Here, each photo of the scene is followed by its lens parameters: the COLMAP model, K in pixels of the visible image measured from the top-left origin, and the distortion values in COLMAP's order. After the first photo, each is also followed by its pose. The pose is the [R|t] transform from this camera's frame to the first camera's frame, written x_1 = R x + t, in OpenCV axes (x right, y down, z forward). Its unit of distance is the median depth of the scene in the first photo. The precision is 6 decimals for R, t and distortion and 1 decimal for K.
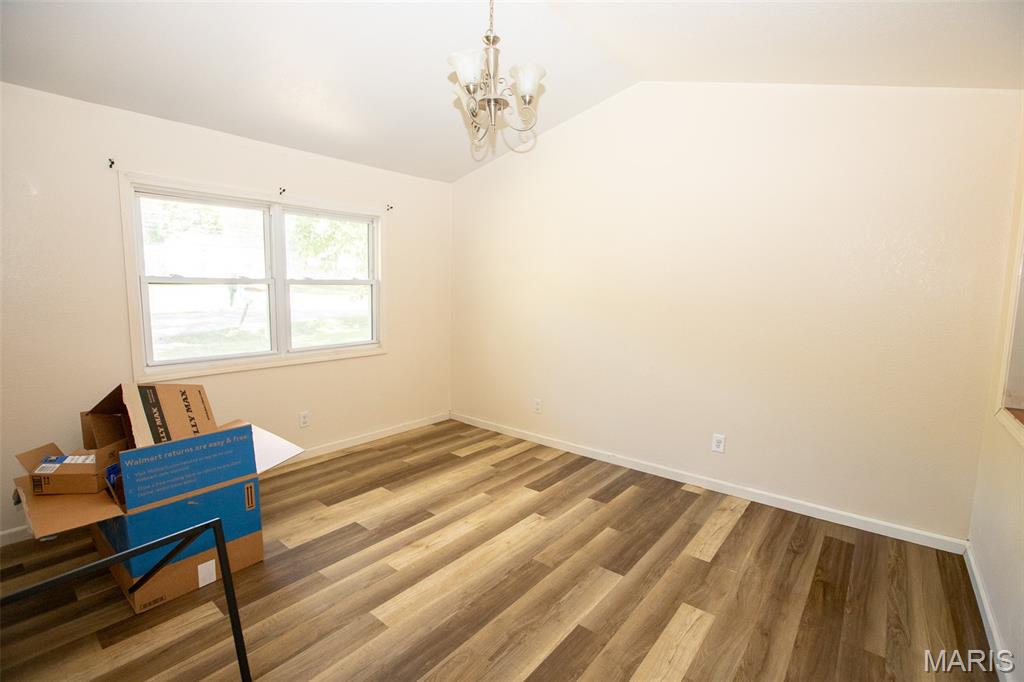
lens RADIAL K [[458.1, 0, 516.7], [0, 458.1, 339.2], [0, 0, 1]] dist [-0.036698, 0.000453]
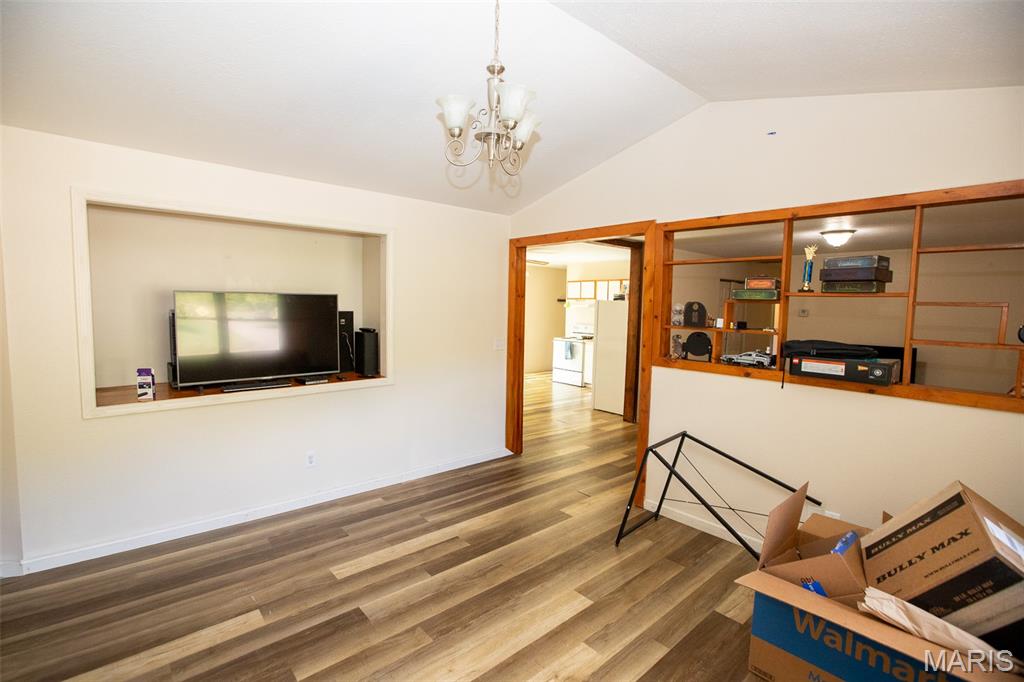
lens RADIAL K [[458.1, 0, 516.7], [0, 458.1, 339.2], [0, 0, 1]] dist [-0.036698, 0.000453]
pose [[-0.985311, -0.049511, 0.163437, -0.268658], [-0.017311, 0.981078, 0.192840, -0.290689], [-0.169892, 0.187178, -0.967523, 1.938573]]
